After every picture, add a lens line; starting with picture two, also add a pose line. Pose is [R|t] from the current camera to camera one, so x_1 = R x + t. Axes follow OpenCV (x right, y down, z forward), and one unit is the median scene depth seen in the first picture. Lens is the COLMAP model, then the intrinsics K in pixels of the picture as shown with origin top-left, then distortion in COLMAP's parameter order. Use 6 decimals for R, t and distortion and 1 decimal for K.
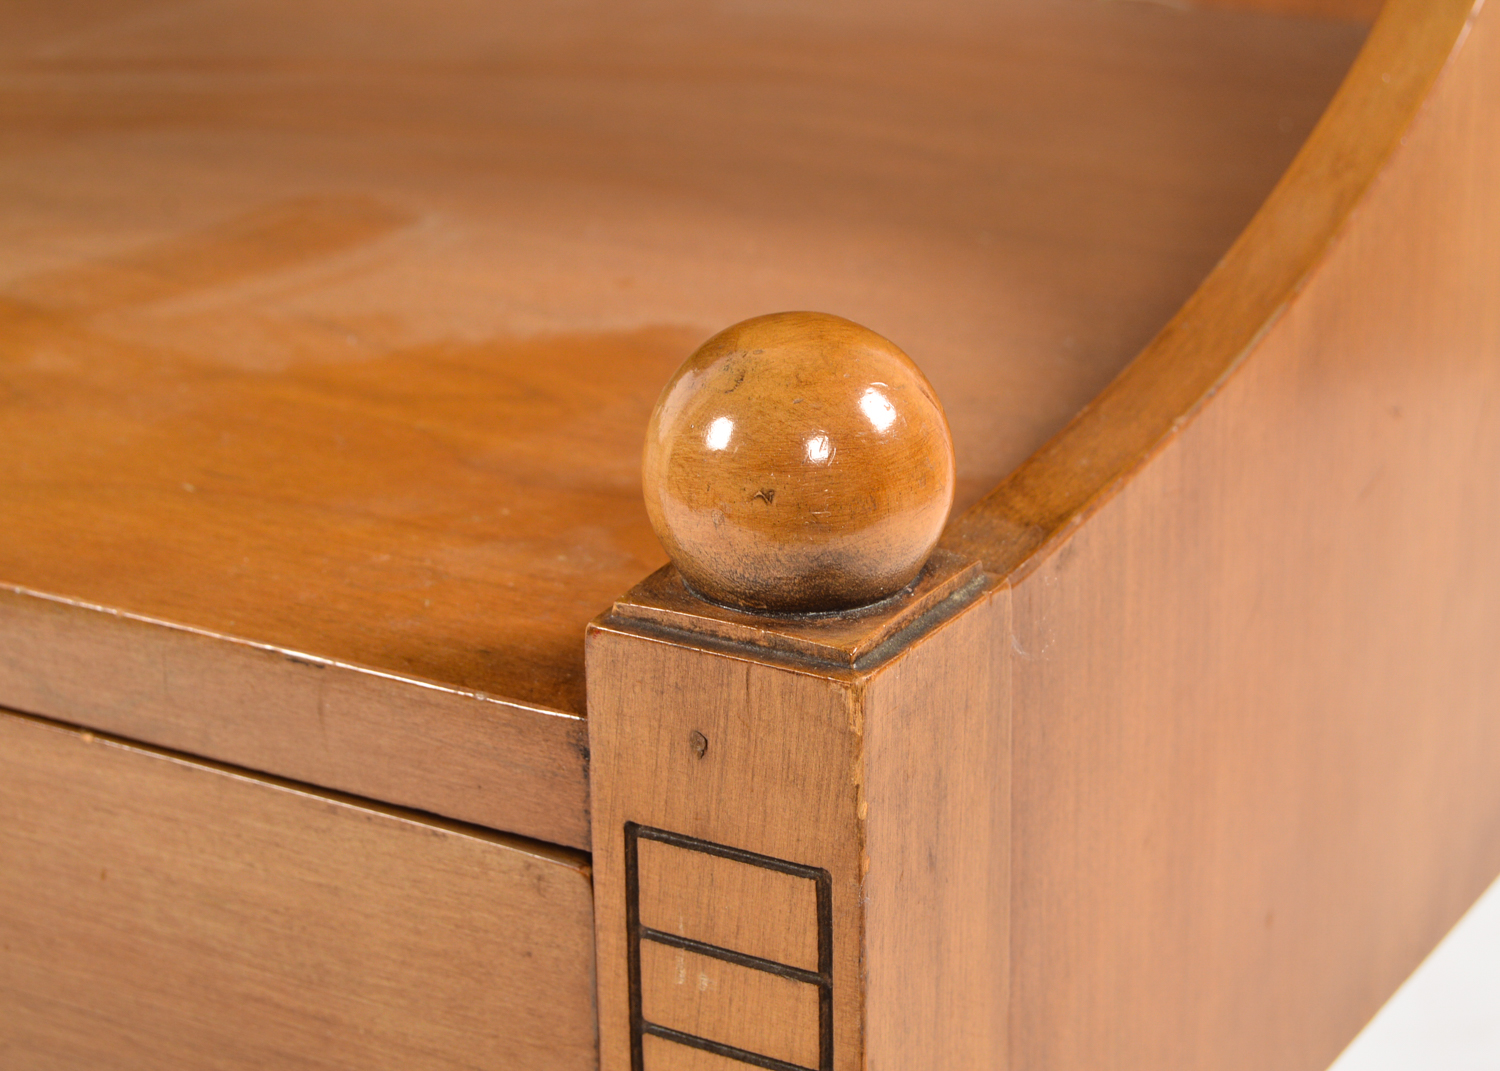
lens RADIAL K [[3598.6, 0, 750.0], [0, 3598.6, 535.5], [0, 0, 1]] dist [-0.039101, 0.162498]
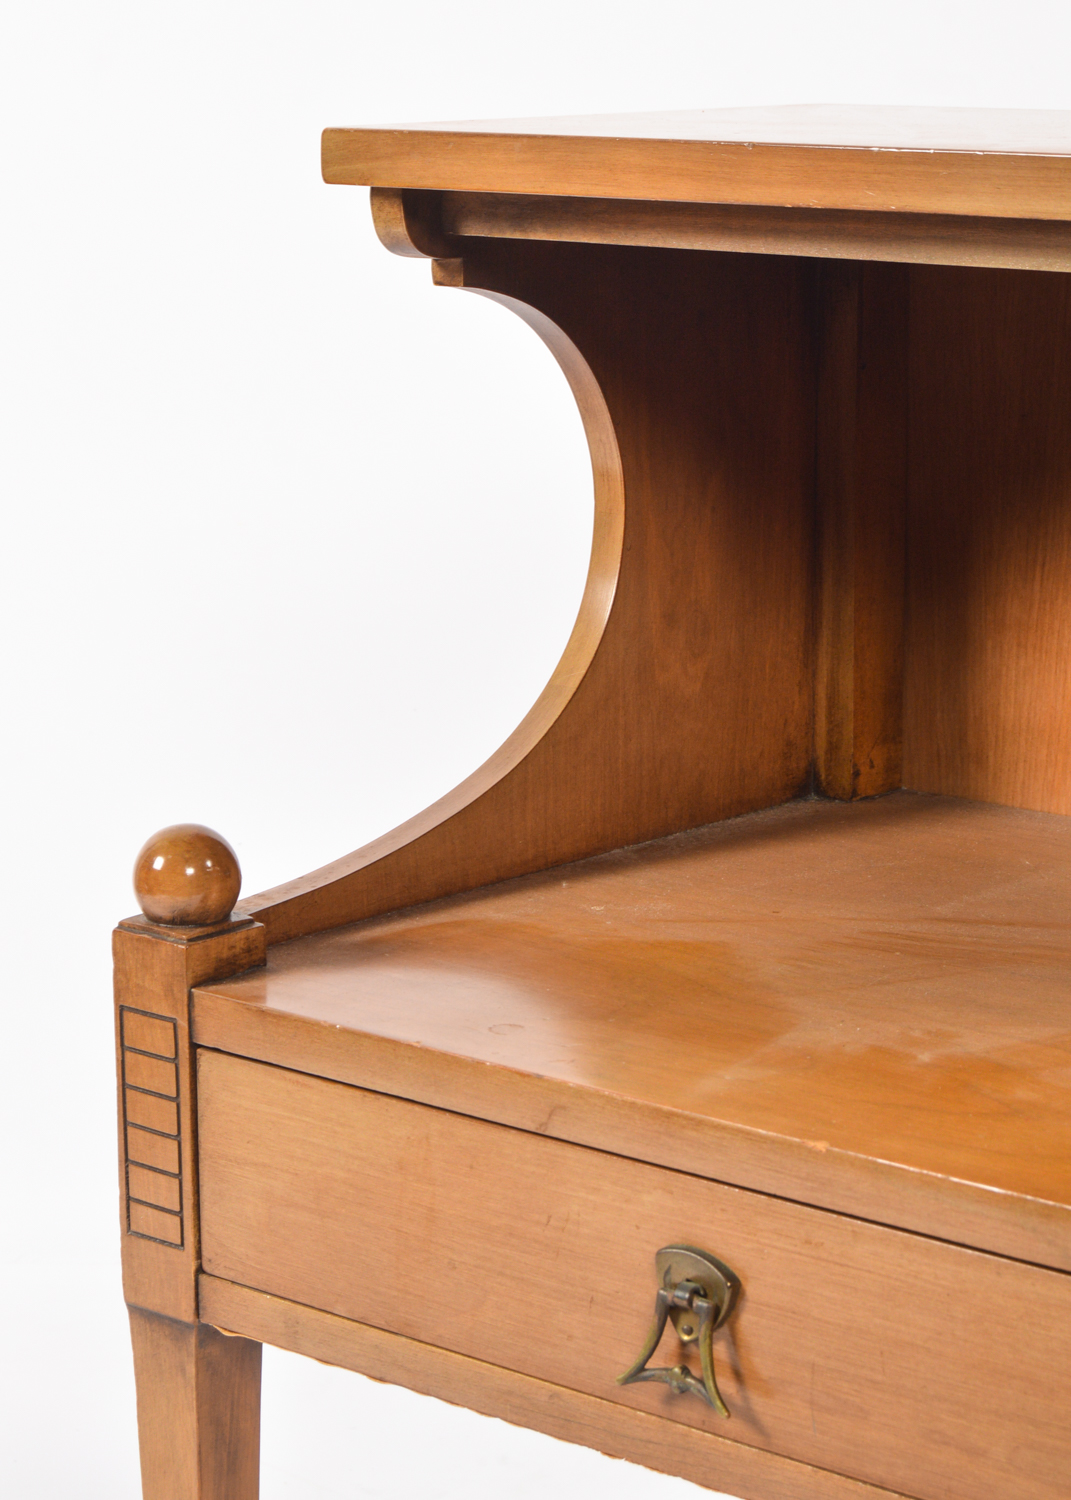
lens RADIAL K [[3730.0, 0, 538.9], [0, 3730.0, 702.9], [0, 0, 1]] dist [-0.039199, 0.346413]
pose [[0.984283, 0.045988, -0.170503, -0.160201], [-0.073990, 0.984060, -0.161713, 0.106240], [0.160349, 0.171787, 0.971997, -1.221605]]
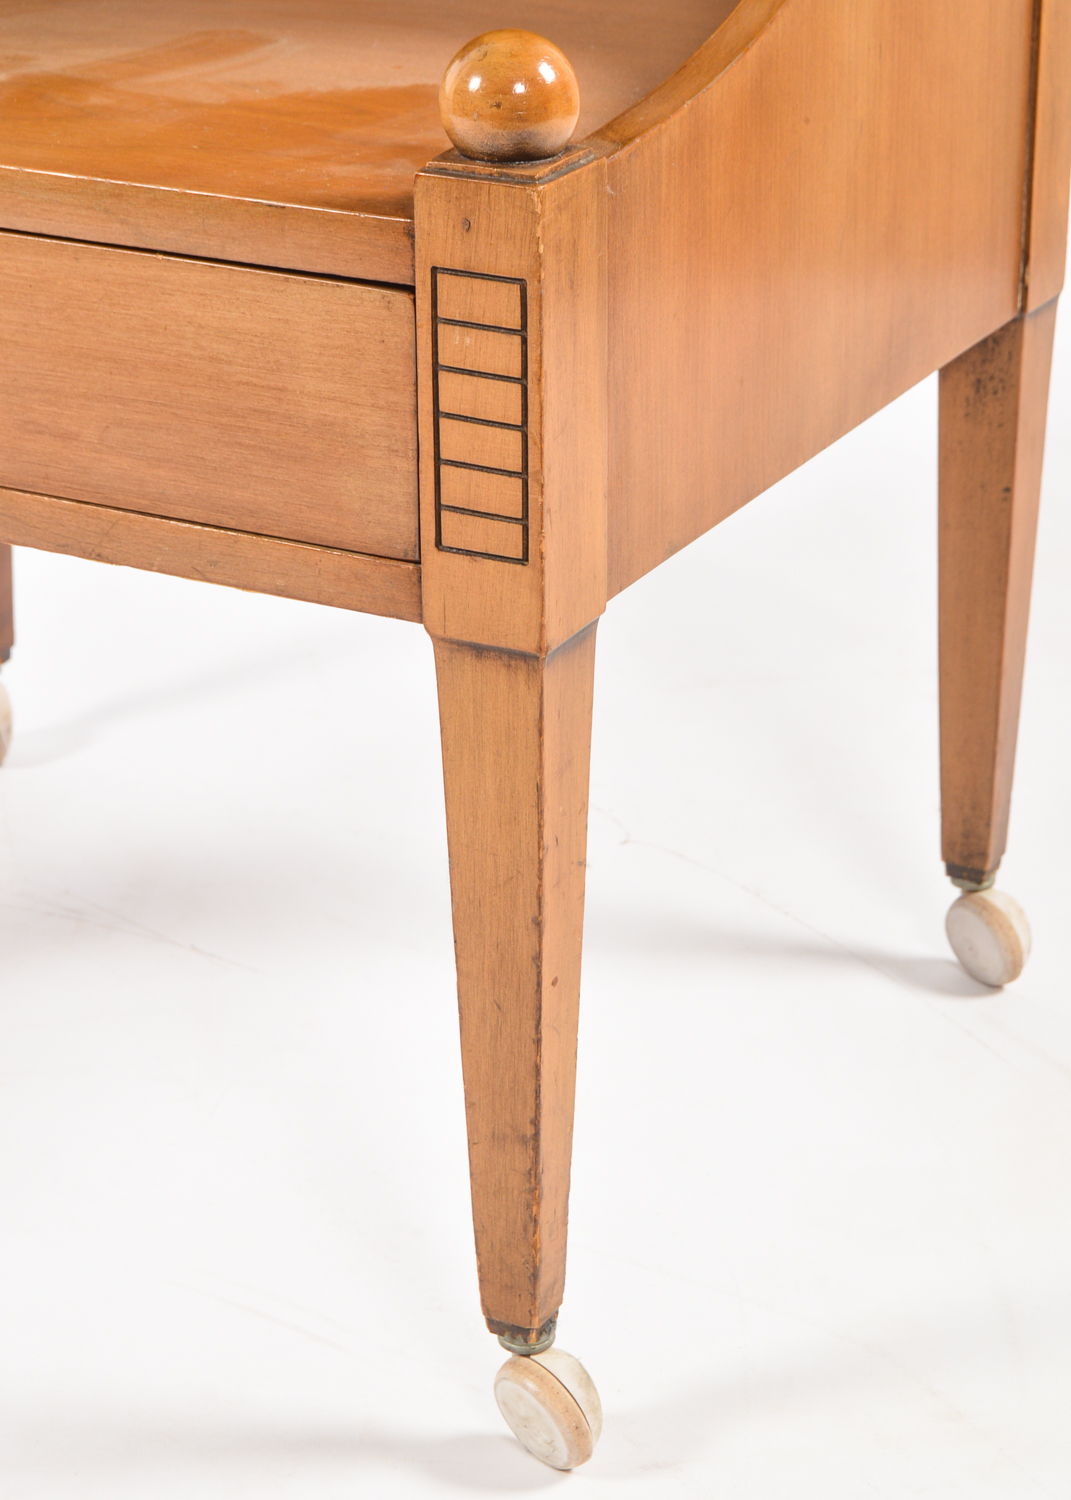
lens RADIAL K [[3648.9, 0, 535.5], [0, 3648.9, 750.0], [0, 0, 1]] dist [-0.029781, 0.218142]
pose [[0.998736, -0.010684, 0.049105, -0.082586], [0.008608, 0.999068, 0.042298, 0.276790], [-0.049512, -0.041822, 0.997898, -1.215575]]
